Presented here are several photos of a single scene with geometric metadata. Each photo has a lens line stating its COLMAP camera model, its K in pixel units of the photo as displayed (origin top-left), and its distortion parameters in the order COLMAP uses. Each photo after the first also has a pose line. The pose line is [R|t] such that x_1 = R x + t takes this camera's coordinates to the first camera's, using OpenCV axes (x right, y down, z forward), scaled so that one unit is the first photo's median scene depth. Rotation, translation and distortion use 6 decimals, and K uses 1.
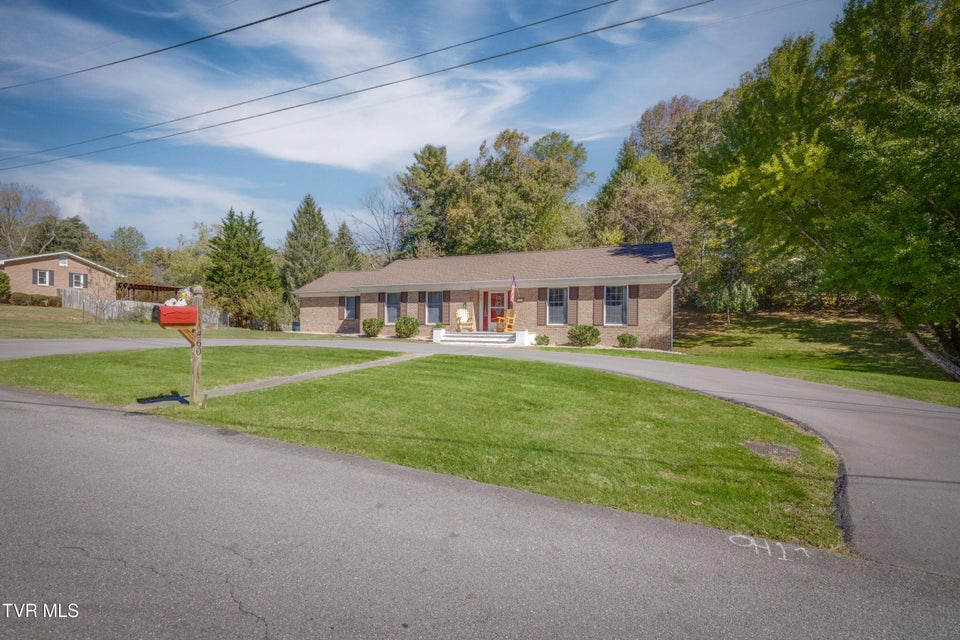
lens RADIAL K [[399.8, 0, 480.3], [0, 399.8, 318.9], [0, 0, 1]] dist [0.001961, 0.000121]
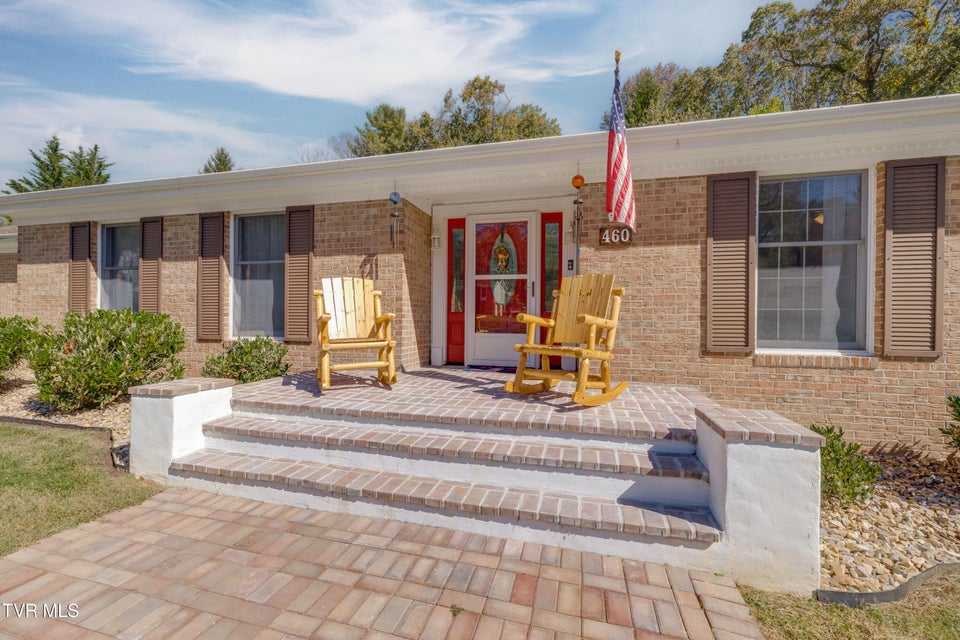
lens RADIAL K [[399.8, 0, 480.3], [0, 399.8, 318.9], [0, 0, 1]] dist [0.001961, 0.000121]
pose [[0.996337, -0.000492, 0.085514, 0.006619], [-0.001571, 0.999710, 0.024050, -0.007248], [-0.085501, -0.024096, 0.996047, 0.721520]]
